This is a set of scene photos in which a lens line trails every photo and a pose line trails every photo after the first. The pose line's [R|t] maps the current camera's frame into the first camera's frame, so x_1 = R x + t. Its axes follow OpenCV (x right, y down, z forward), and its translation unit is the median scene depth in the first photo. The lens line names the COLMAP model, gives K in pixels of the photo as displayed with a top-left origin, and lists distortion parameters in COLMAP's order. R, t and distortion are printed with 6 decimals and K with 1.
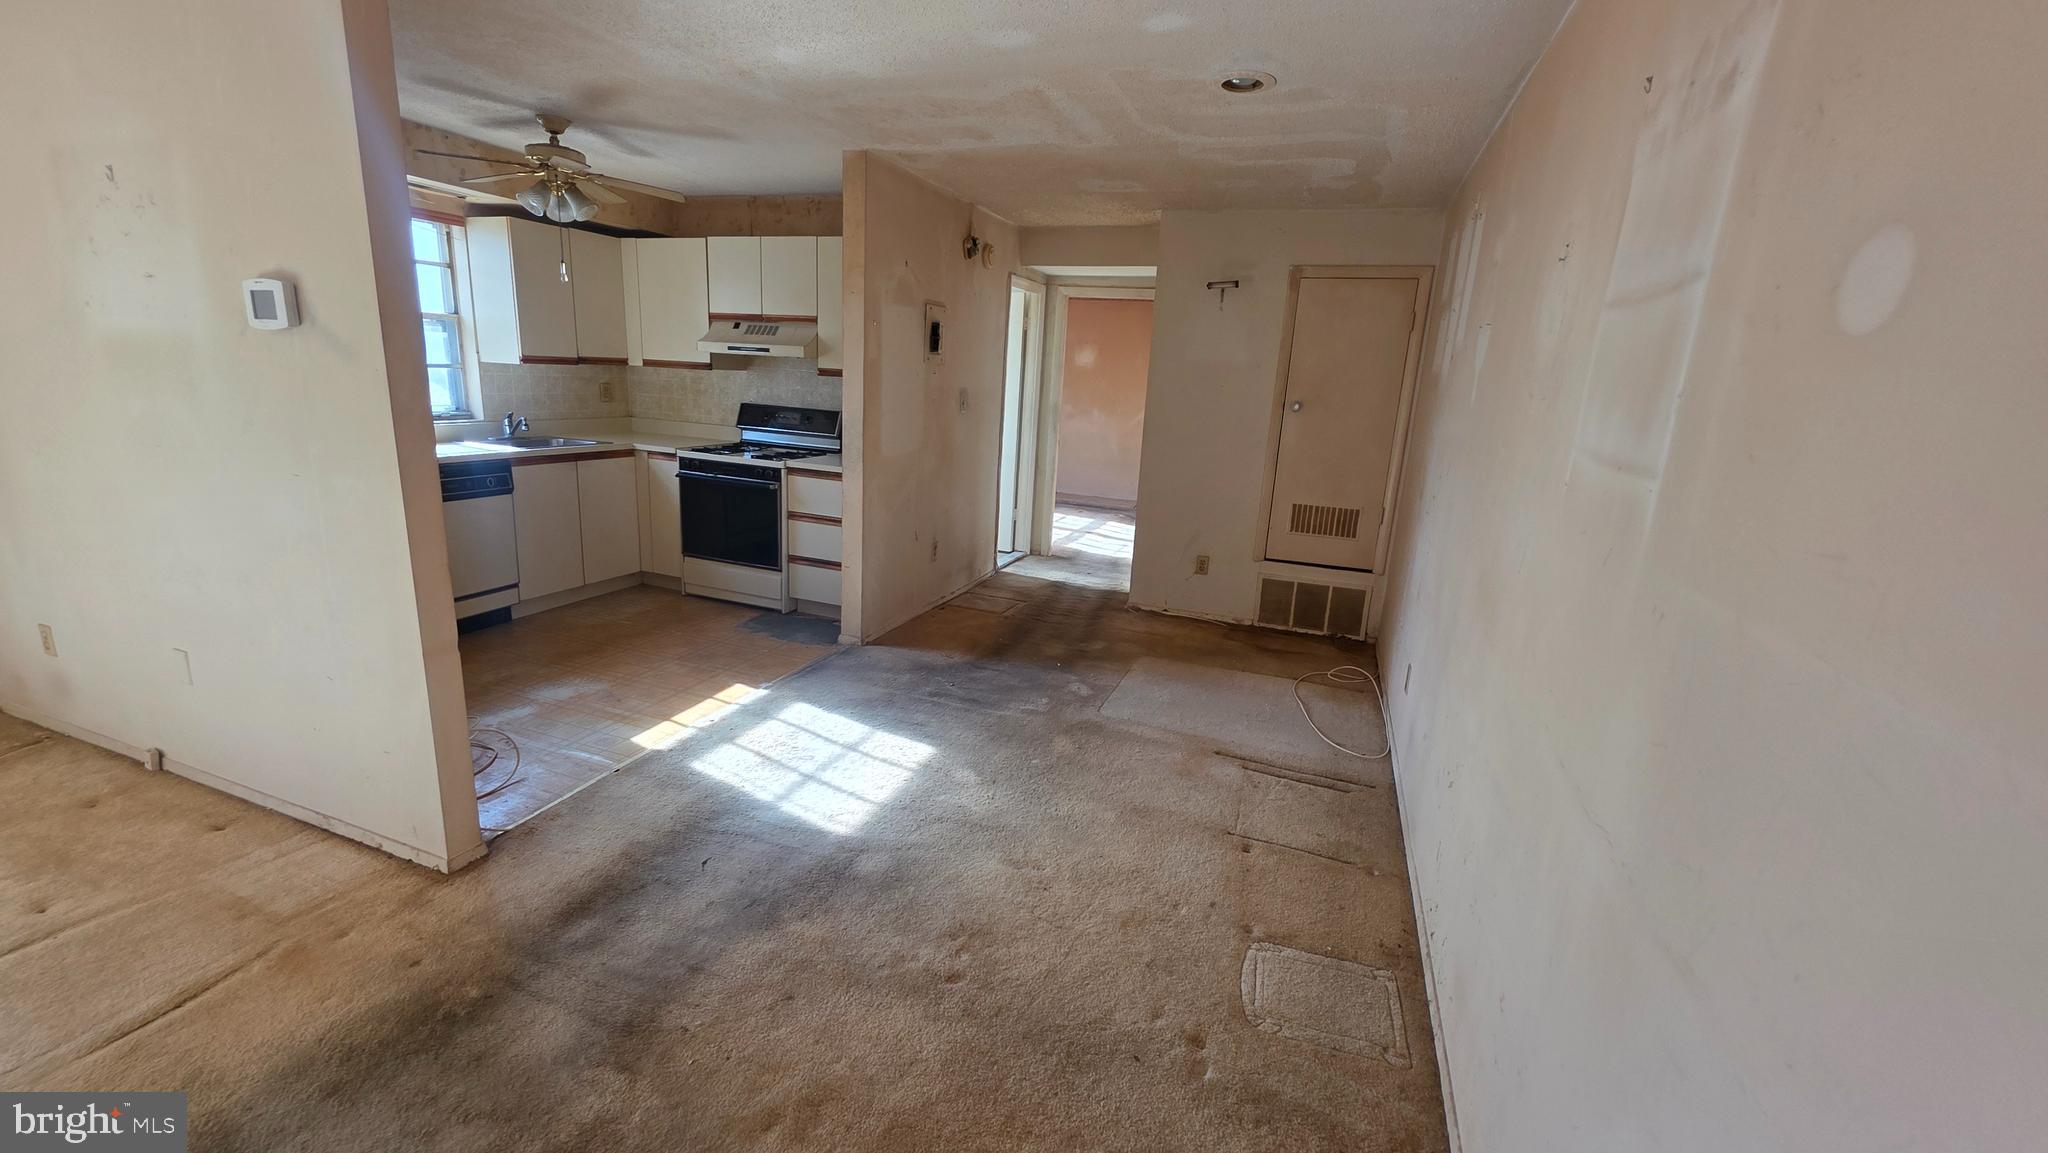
lens RADIAL K [[819.3, 0, 1010.9], [0, 819.3, 566.1], [0, 0, 1]] dist [0.000634, 0.000273]
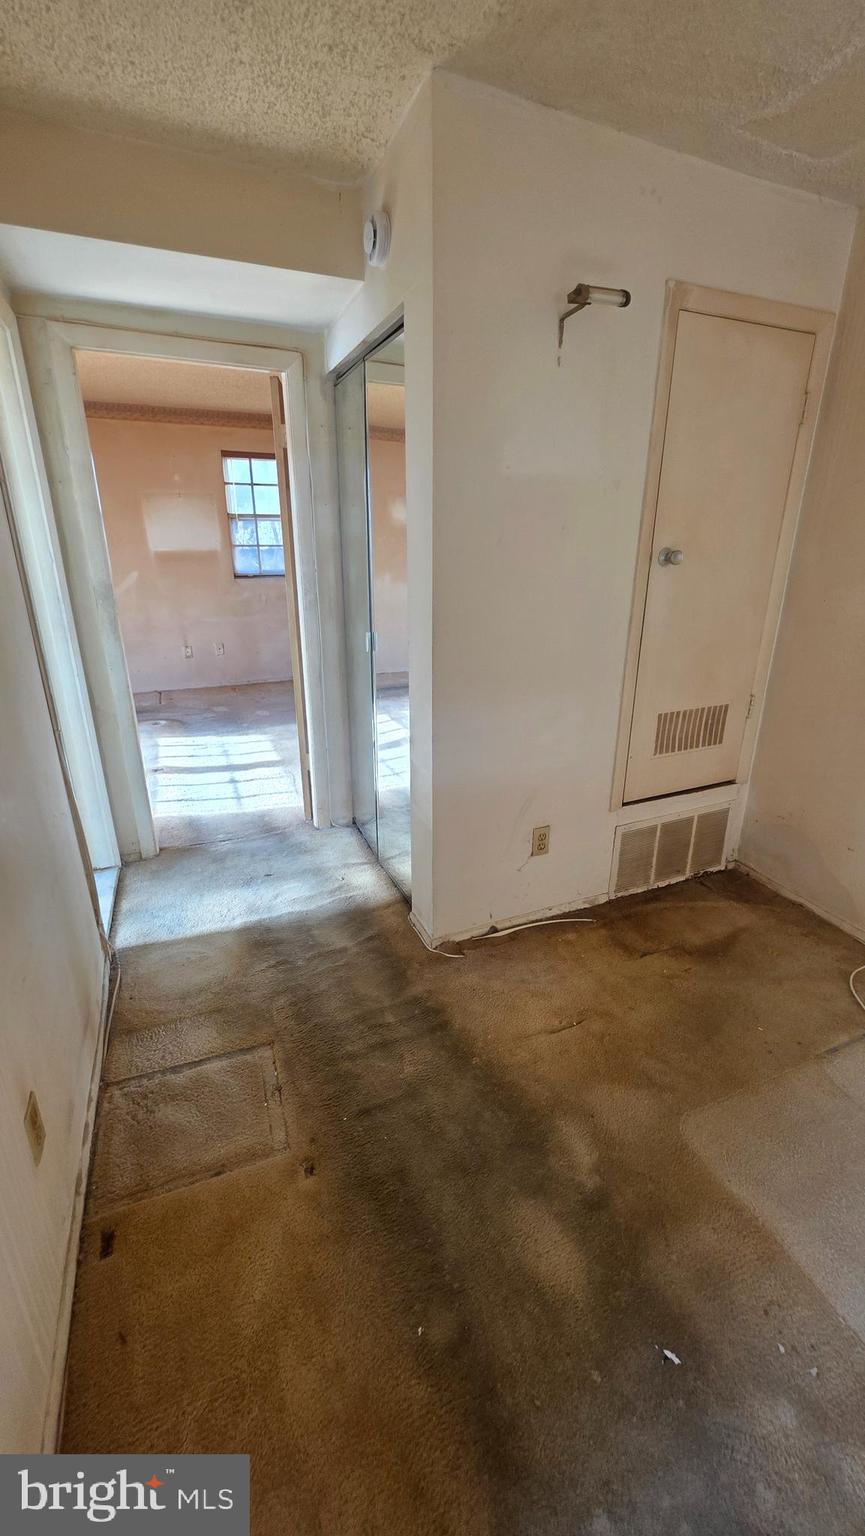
lens RADIAL K [[614.5, 0, 433.6], [0, 614.5, 764.6], [0, 0, 1]] dist [0.000634, 0.000273]
pose [[0.718897, -0.287432, 0.632906, -0.097693], [0.194974, 0.957333, 0.213305, -0.179068], [-0.667213, -0.029944, 0.744265, 0.778066]]
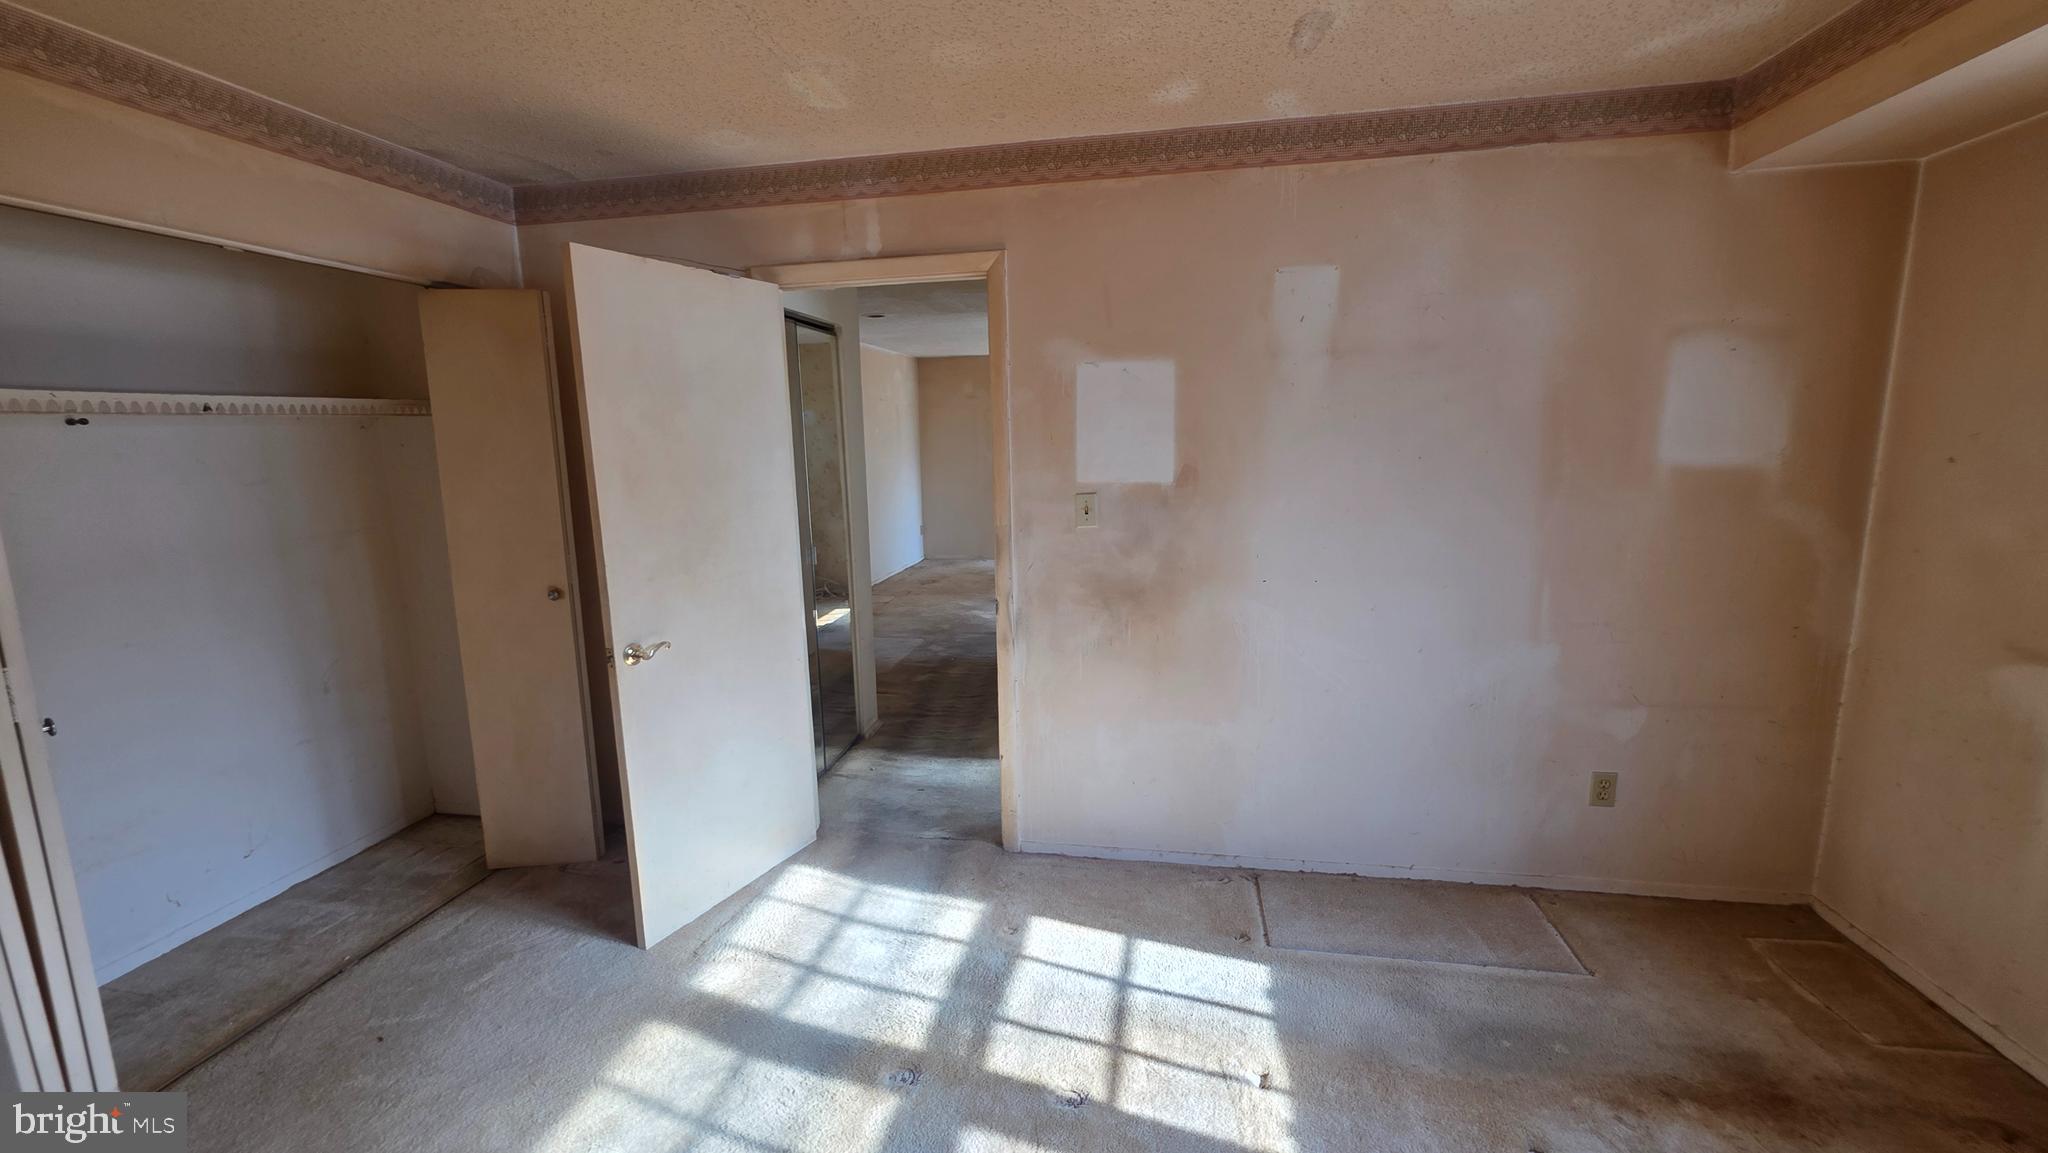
lens RADIAL K [[819.3, 0, 1015.2], [0, 819.3, 570.7], [0, 0, 1]] dist [0.000634, 0.000273]
pose [[-0.983068, -0.013300, -0.182756, 0.179939], [-0.082756, 0.922079, 0.378050, -0.463231], [0.163487, 0.386773, -0.907567, 1.919322]]
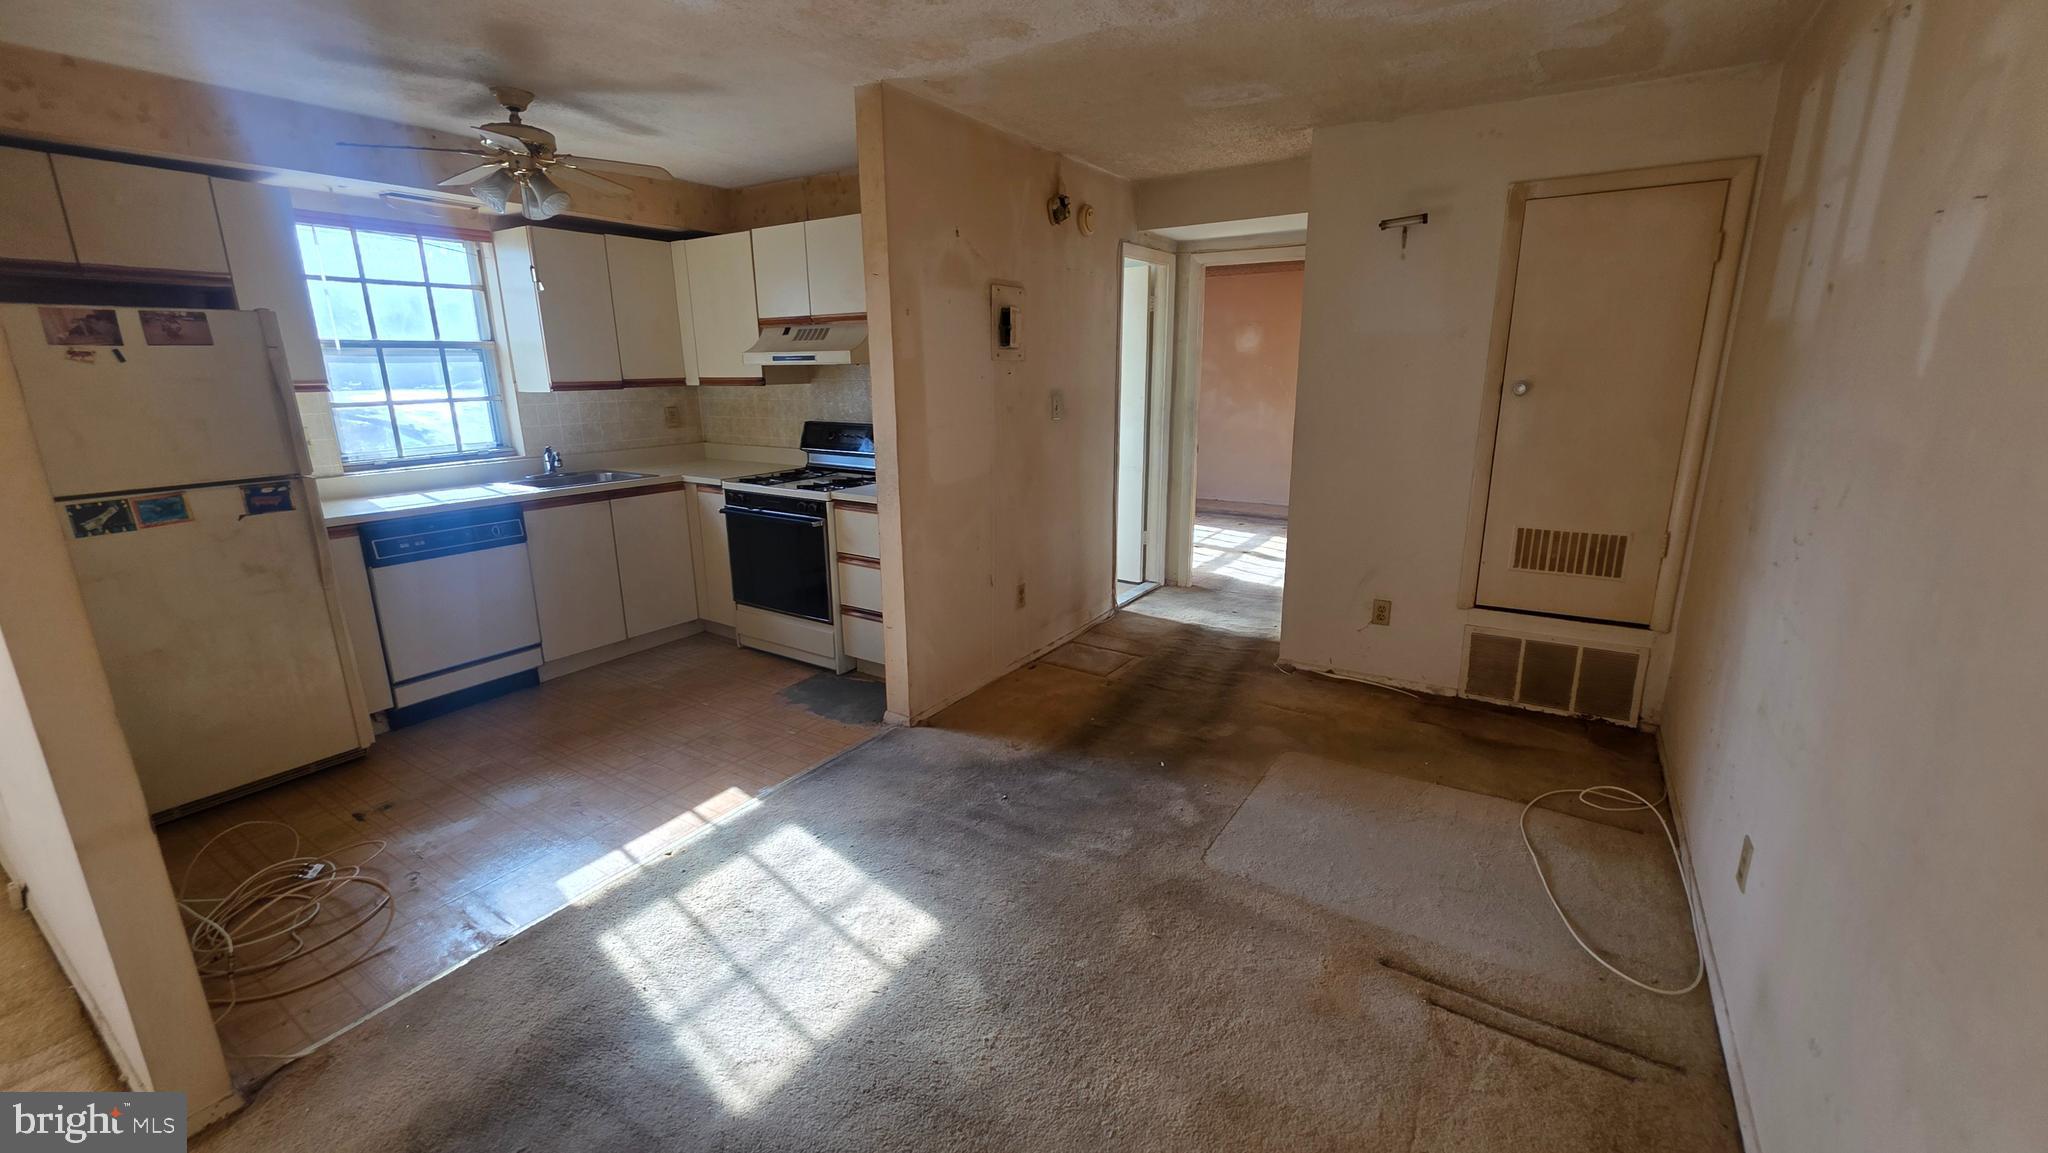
lens RADIAL K [[819.3, 0, 1019.9], [0, 819.3, 567.9], [0, 0, 1]] dist [0.000634, 0.000273]
pose [[0.976458, -0.011540, -0.215400, 0.082665], [0.012633, 0.999913, 0.003696, -0.051641], [0.215339, -0.006330, 0.976519, 0.234336]]
